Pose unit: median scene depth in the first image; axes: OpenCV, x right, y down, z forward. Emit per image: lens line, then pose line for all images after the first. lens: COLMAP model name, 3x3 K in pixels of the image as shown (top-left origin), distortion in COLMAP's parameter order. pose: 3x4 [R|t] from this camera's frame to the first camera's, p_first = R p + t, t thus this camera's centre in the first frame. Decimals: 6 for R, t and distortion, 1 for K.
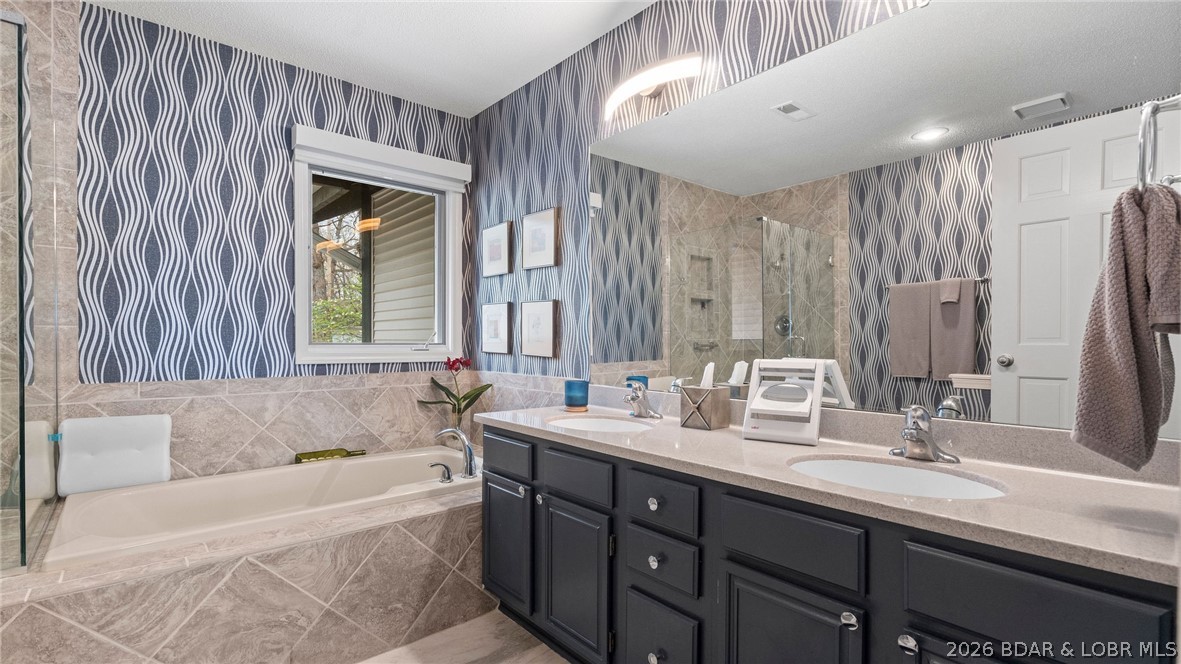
lens RADIAL K [[532.1, 0, 578.4], [0, 532.1, 349.4], [0, 0, 1]] dist [-0.008657, 0.004229]
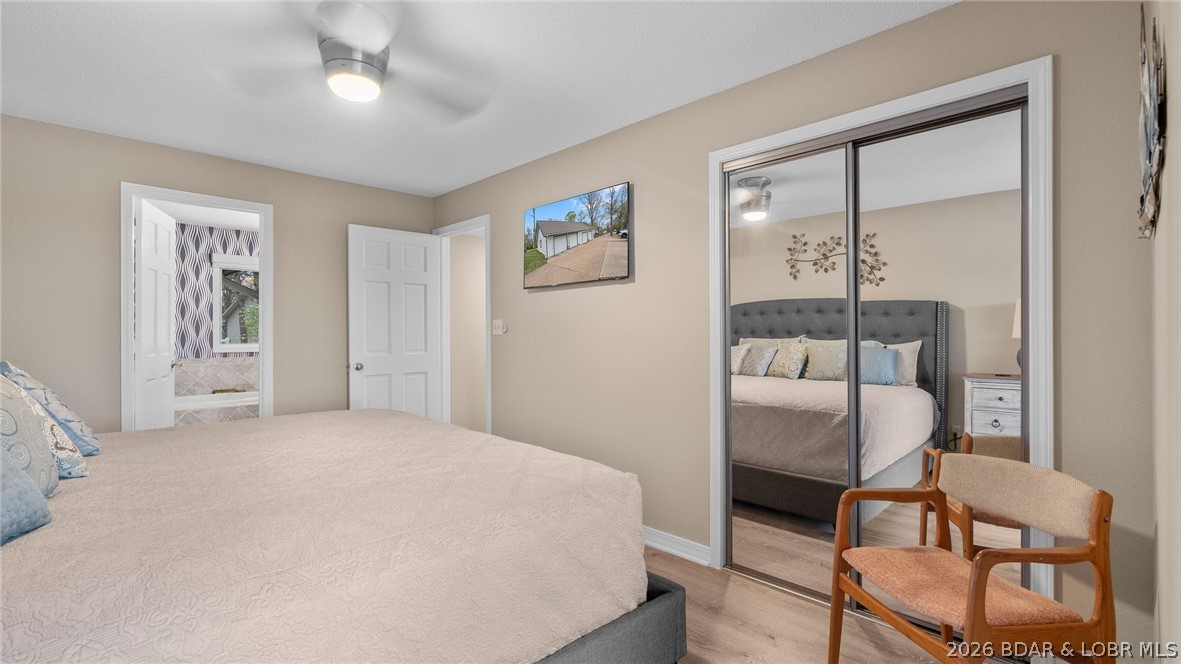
lens RADIAL K [[532.1, 0, 586.8], [0, 532.1, 336.1], [0, 0, 1]] dist [-0.008657, 0.004229]
pose [[0.997846, 0.001046, 0.065593, 1.012246], [-0.000548, 0.999971, -0.007612, -0.030038], [-0.065599, 0.007560, 0.997817, -1.525575]]
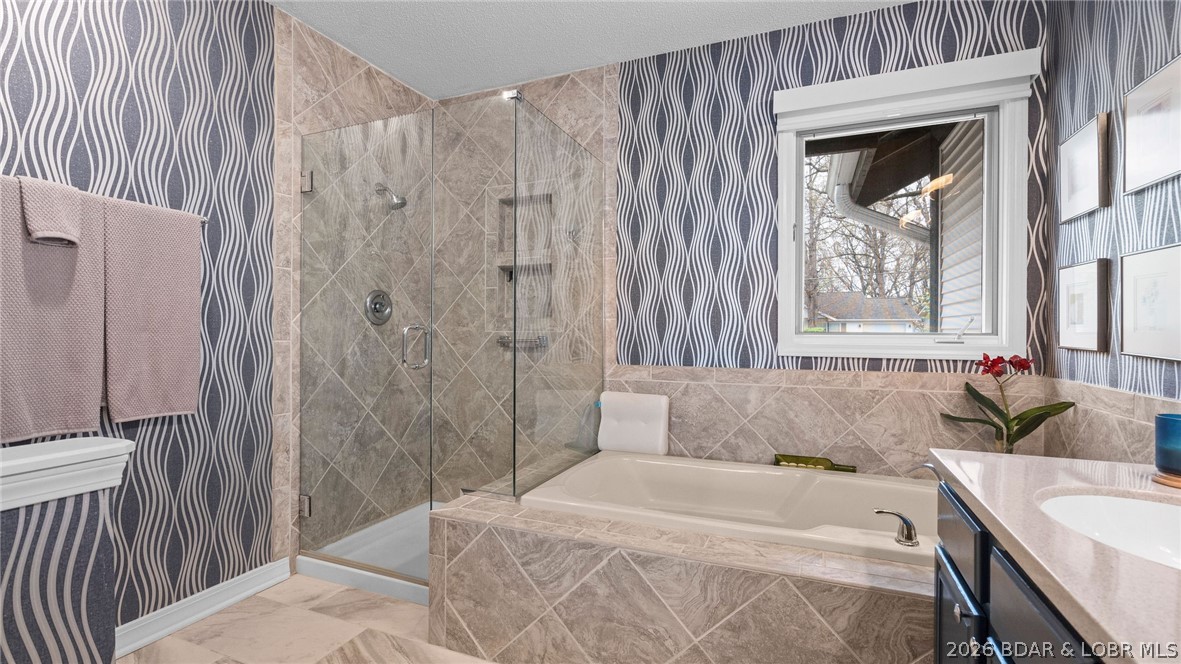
lens RADIAL K [[532.1, 0, 588.3], [0, 532.1, 335.1], [0, 0, 1]] dist [-0.008657, 0.004229]
pose [[0.450478, 0.004416, -0.892777, 0.139469], [-0.012232, 0.999924, -0.001226, -0.002377], [0.892704, 0.011473, 0.450498, 0.308953]]
